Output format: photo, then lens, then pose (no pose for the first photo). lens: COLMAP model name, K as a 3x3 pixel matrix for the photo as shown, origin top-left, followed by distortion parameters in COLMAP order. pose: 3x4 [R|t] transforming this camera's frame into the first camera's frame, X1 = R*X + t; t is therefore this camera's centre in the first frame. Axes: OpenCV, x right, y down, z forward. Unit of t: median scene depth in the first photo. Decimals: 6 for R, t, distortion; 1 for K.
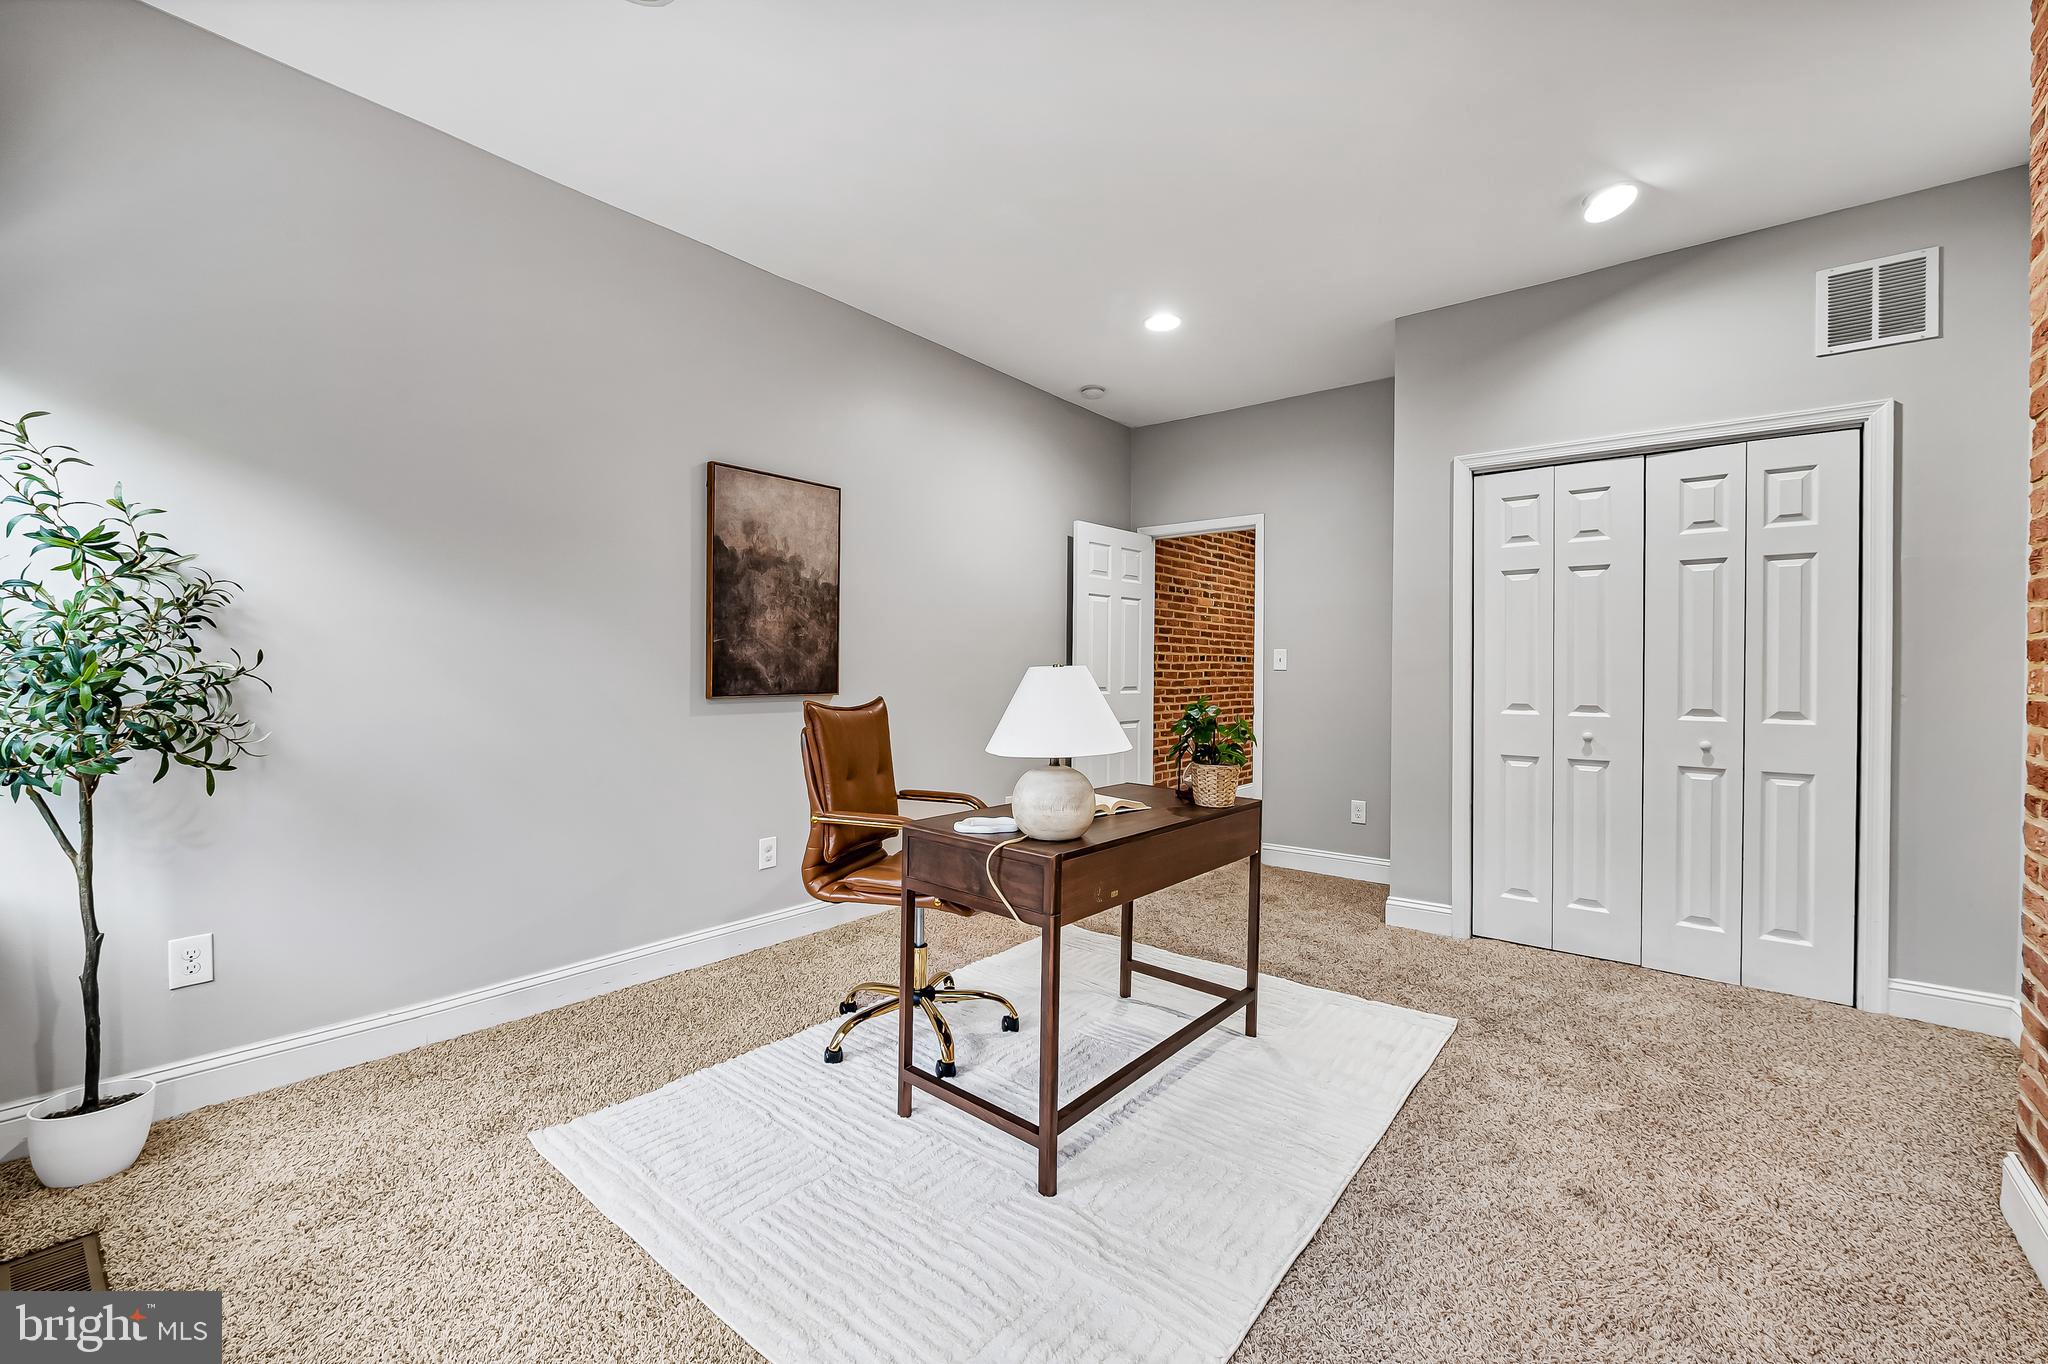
lens RADIAL K [[816.7, 0, 1025.4], [0, 816.7, 677.9], [0, 0, 1]] dist [-0.007788, -0.000451]
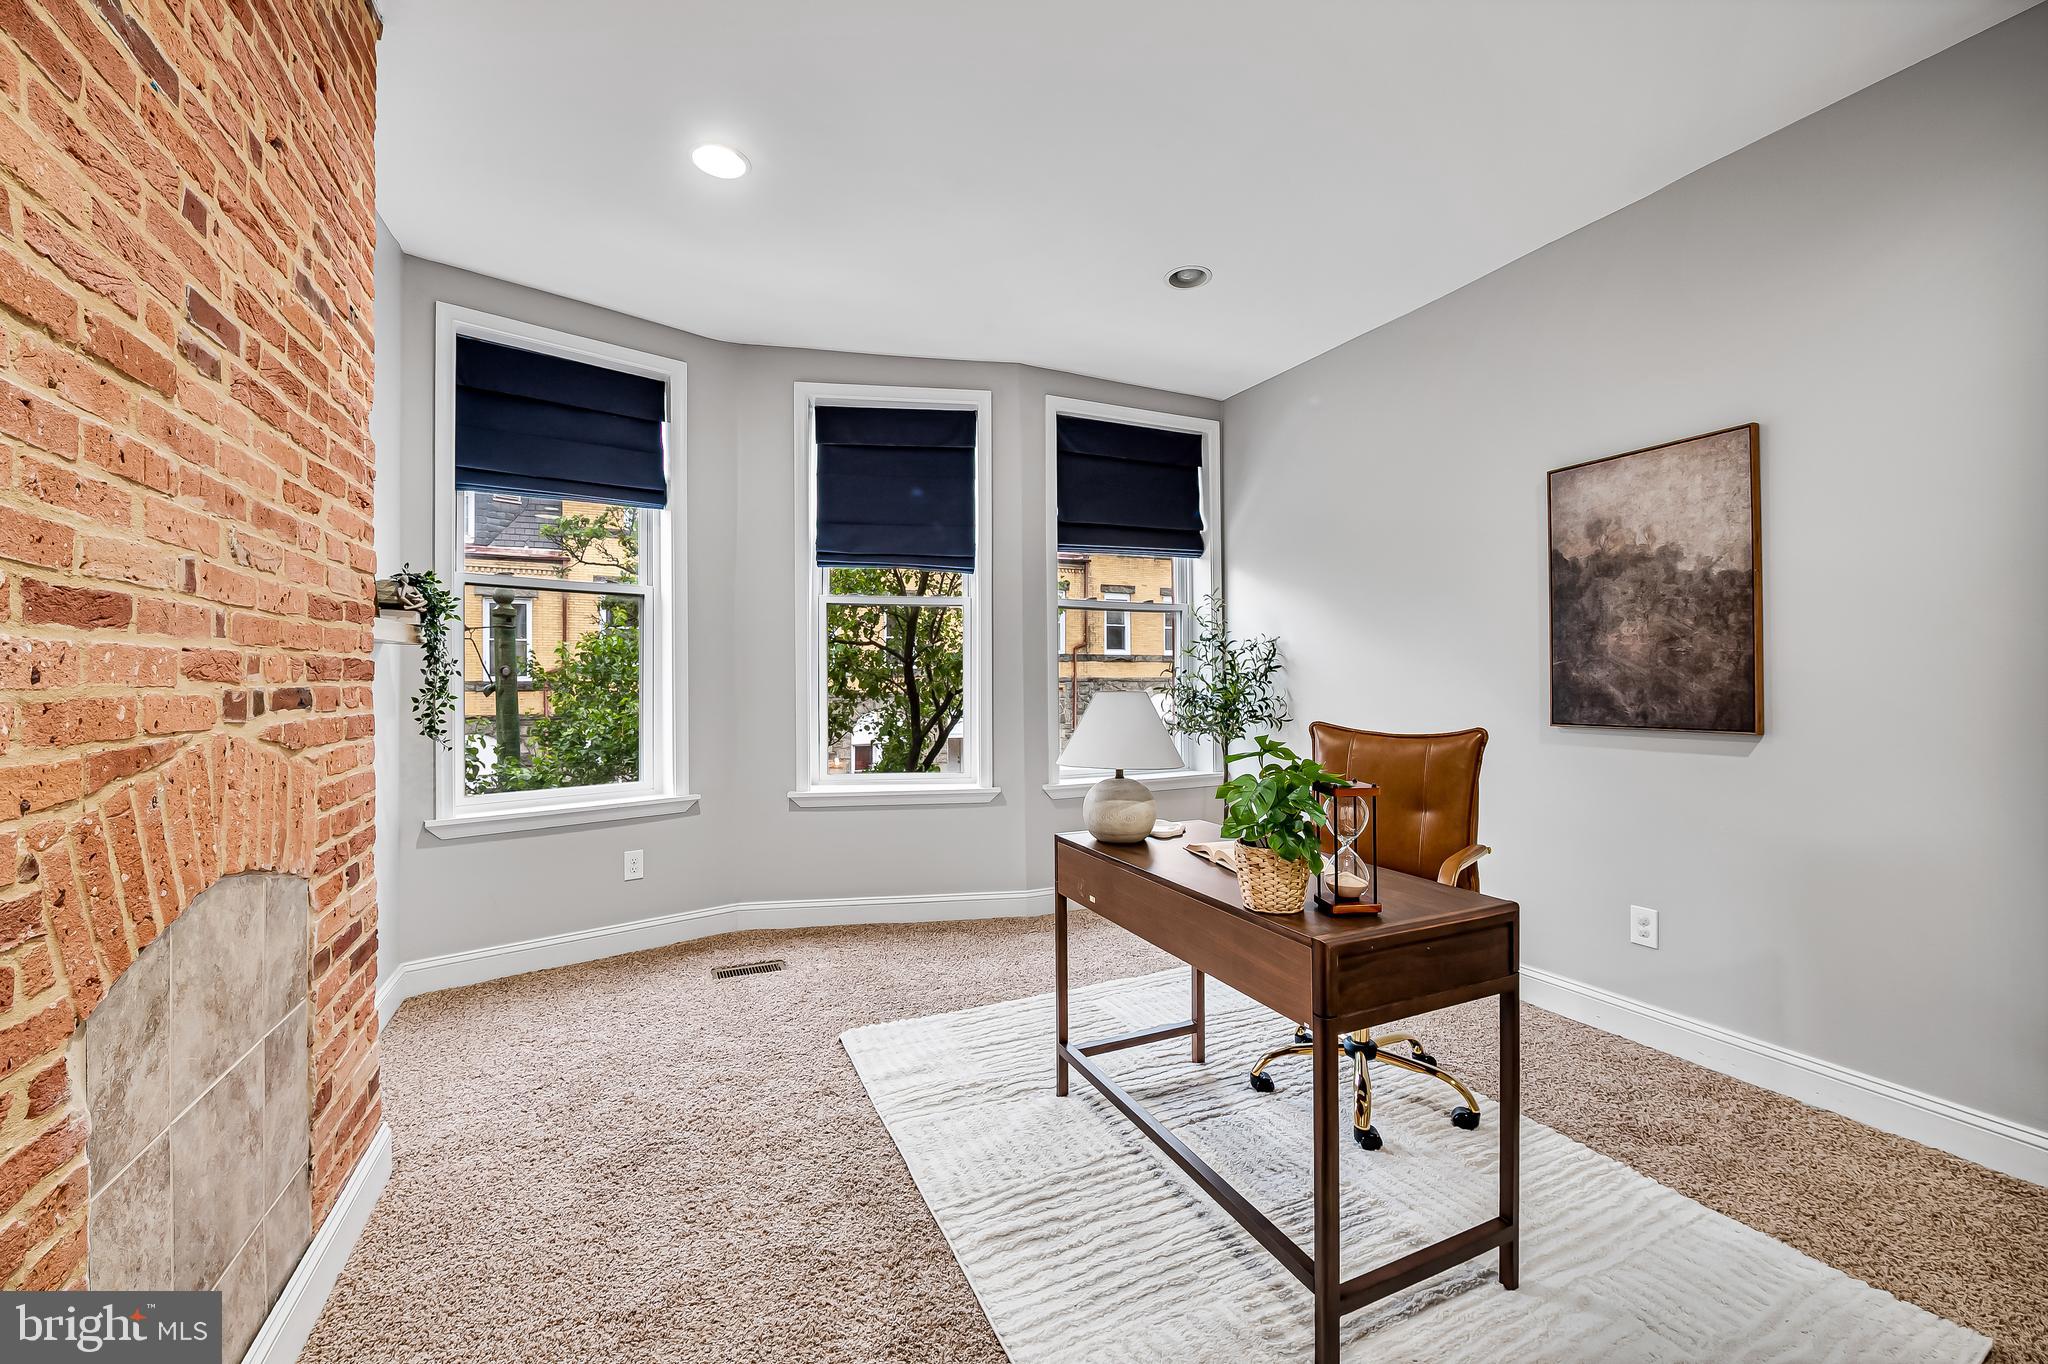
lens RADIAL K [[816.7, 0, 1023.6], [0, 816.7, 675.2], [0, 0, 1]] dist [-0.007788, -0.000451]
pose [[-0.429483, -0.012539, -0.902988, 0.660501], [-0.010070, 0.999908, -0.009095, -0.016585], [0.903019, 0.005187, -0.429570, 0.794954]]
